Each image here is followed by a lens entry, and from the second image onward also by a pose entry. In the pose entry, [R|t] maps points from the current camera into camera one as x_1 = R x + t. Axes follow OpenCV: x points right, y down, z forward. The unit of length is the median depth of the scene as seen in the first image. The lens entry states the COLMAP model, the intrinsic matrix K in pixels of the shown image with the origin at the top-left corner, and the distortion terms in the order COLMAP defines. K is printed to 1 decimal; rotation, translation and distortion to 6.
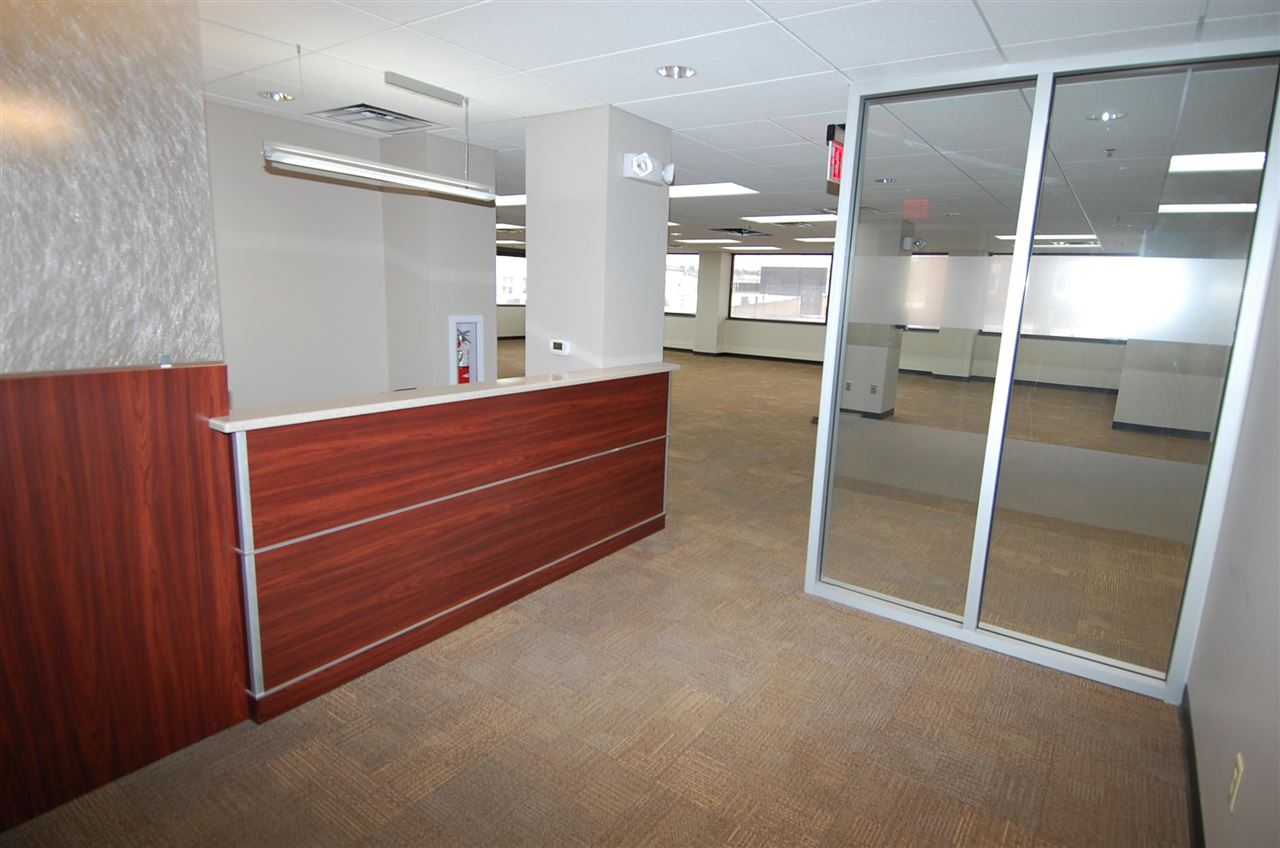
lens RADIAL K [[678.5, 0, 653.3], [0, 678.5, 435.8], [0, 0, 1]] dist [0.030970, -0.040687]
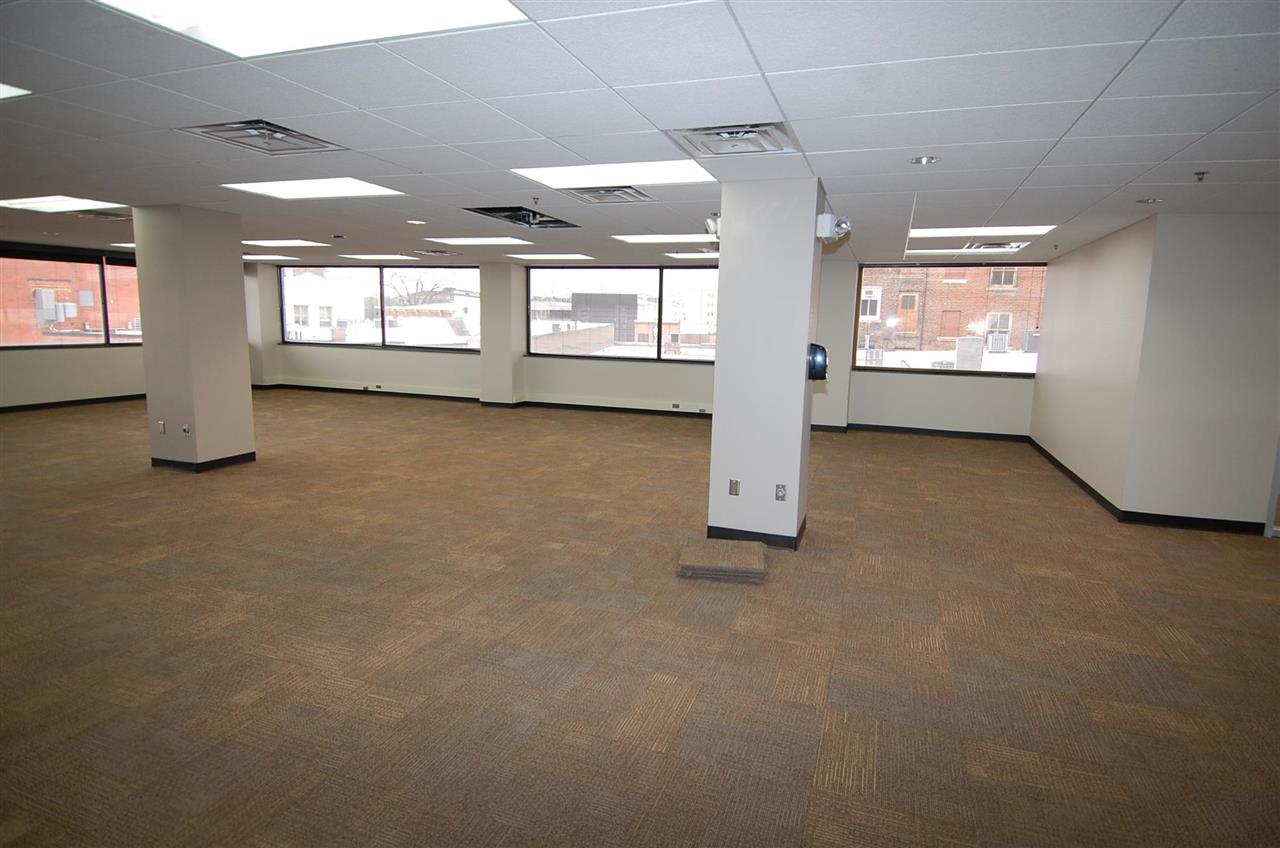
lens RADIAL K [[678.5, 0, 668.1], [0, 678.5, 432.8], [0, 0, 1]] dist [0.030970, -0.040687]
pose [[0.958171, -0.058523, 0.280148, 0.045919], [0.070459, 0.996978, -0.032716, -0.054087], [-0.277387, 0.051087, 0.959399, 0.259543]]
